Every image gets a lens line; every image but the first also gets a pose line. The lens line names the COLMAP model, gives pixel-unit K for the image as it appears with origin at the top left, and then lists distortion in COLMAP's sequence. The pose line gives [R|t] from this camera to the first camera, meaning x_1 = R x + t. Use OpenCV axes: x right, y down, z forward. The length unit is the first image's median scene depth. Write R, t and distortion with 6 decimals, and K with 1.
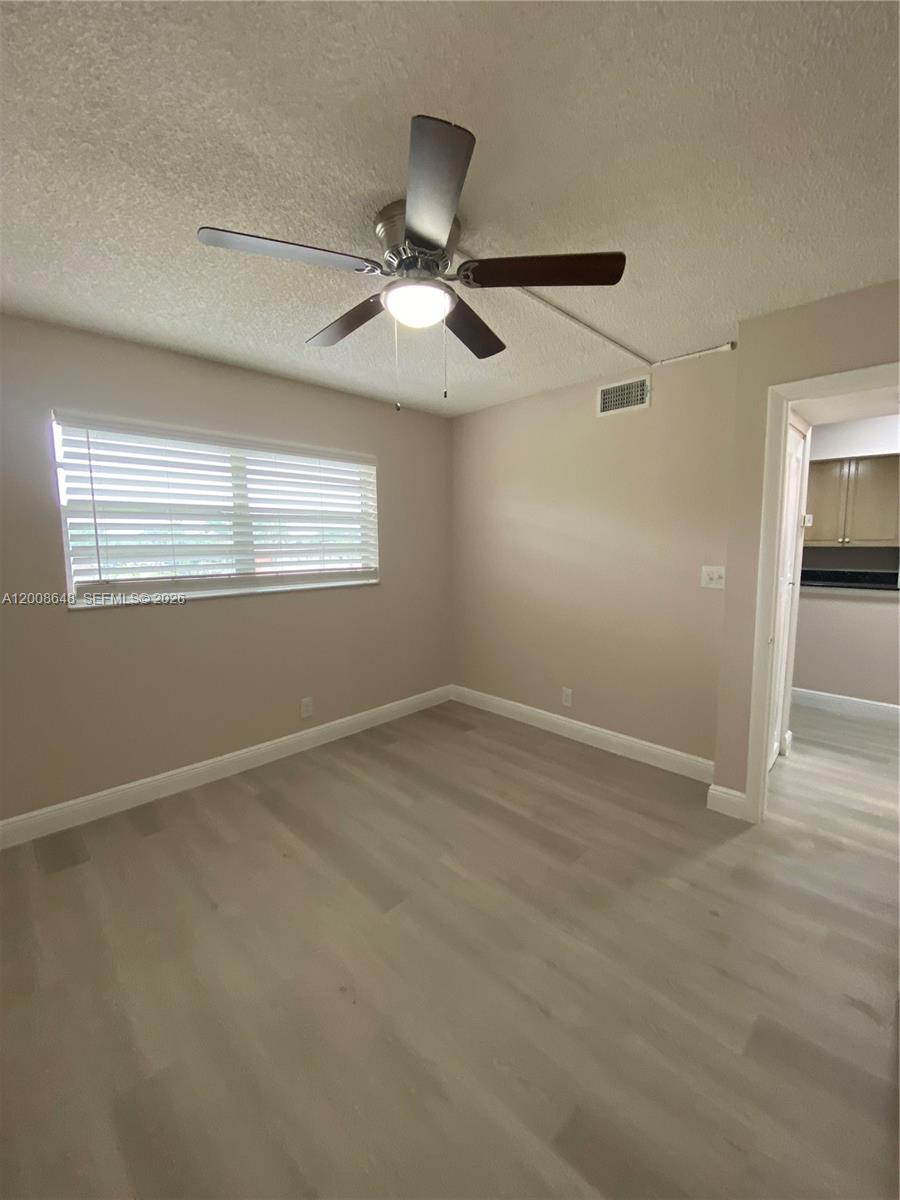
lens RADIAL K [[487.8, 0, 451.1], [0, 487.8, 598.8], [0, 0, 1]] dist [0.041503, -0.033696]
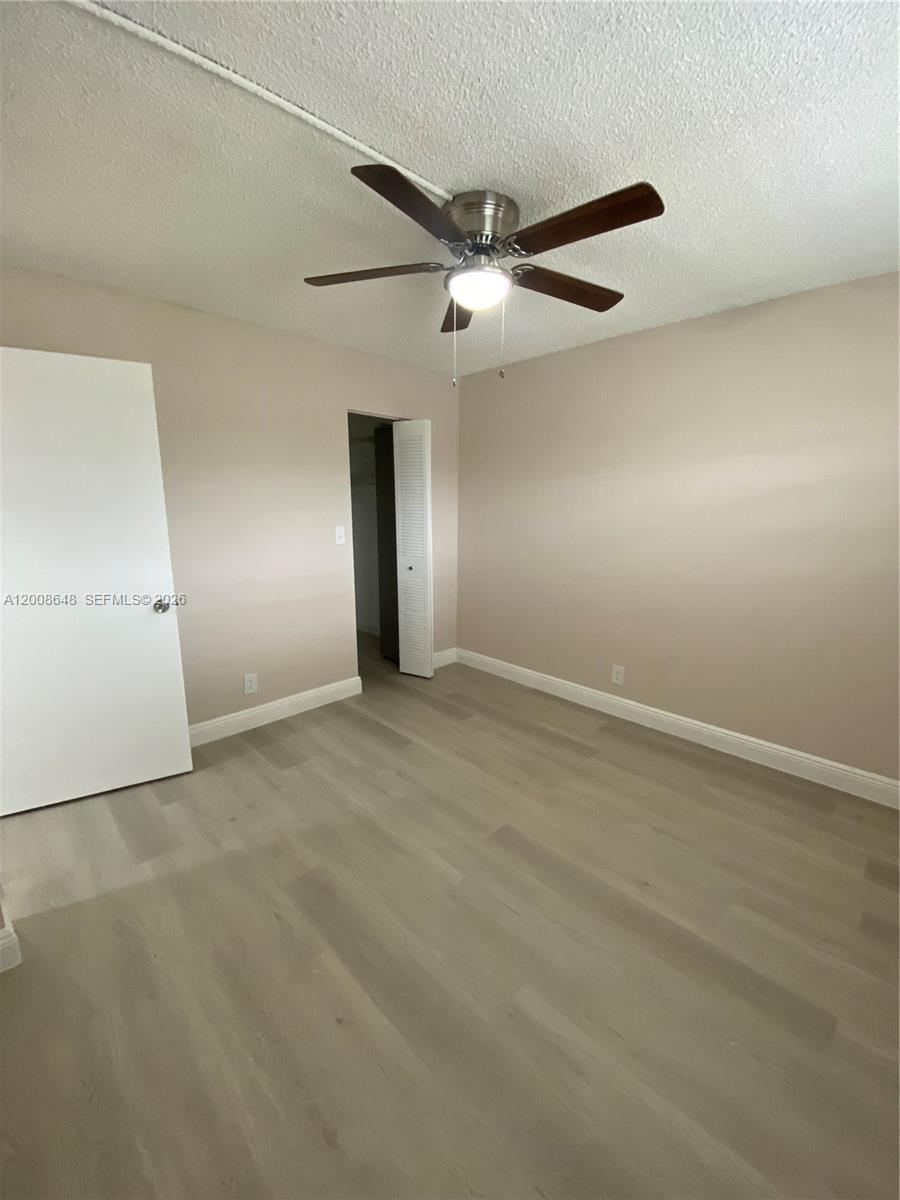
lens RADIAL K [[487.8, 0, 451.1], [0, 487.8, 598.8], [0, 0, 1]] dist [0.041503, -0.033696]
pose [[-0.999968, -0.004107, 0.006847, -0.003046], [-0.001787, 0.950917, 0.309441, -0.176298], [-0.007782, 0.309419, -0.950894, 1.452374]]
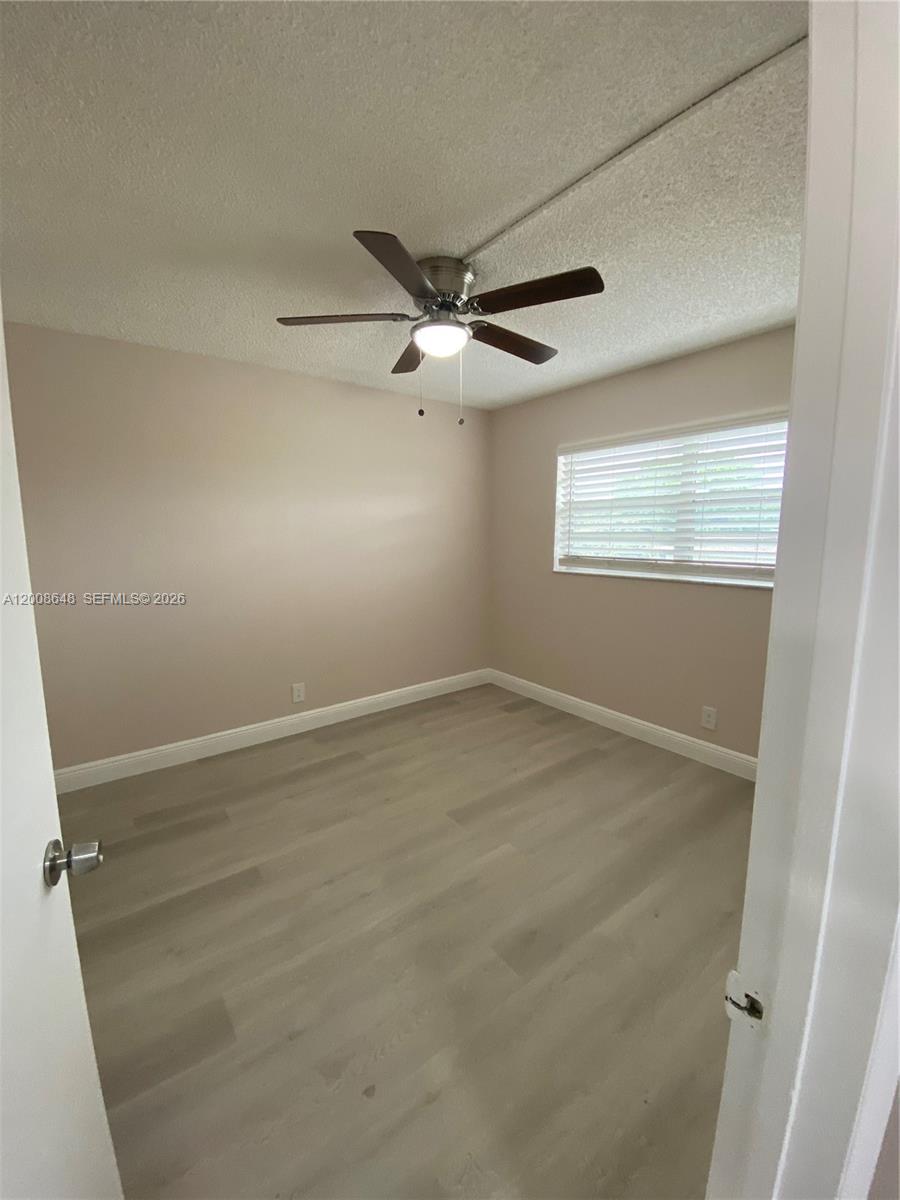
lens RADIAL K [[487.8, 0, 451.1], [0, 487.8, 598.8], [0, 0, 1]] dist [0.041503, -0.033696]
pose [[-0.129922, 0.147942, -0.980425, 0.796793], [-0.112413, 0.980233, 0.162810, -0.105786], [0.985131, 0.131365, -0.110724, 0.809391]]
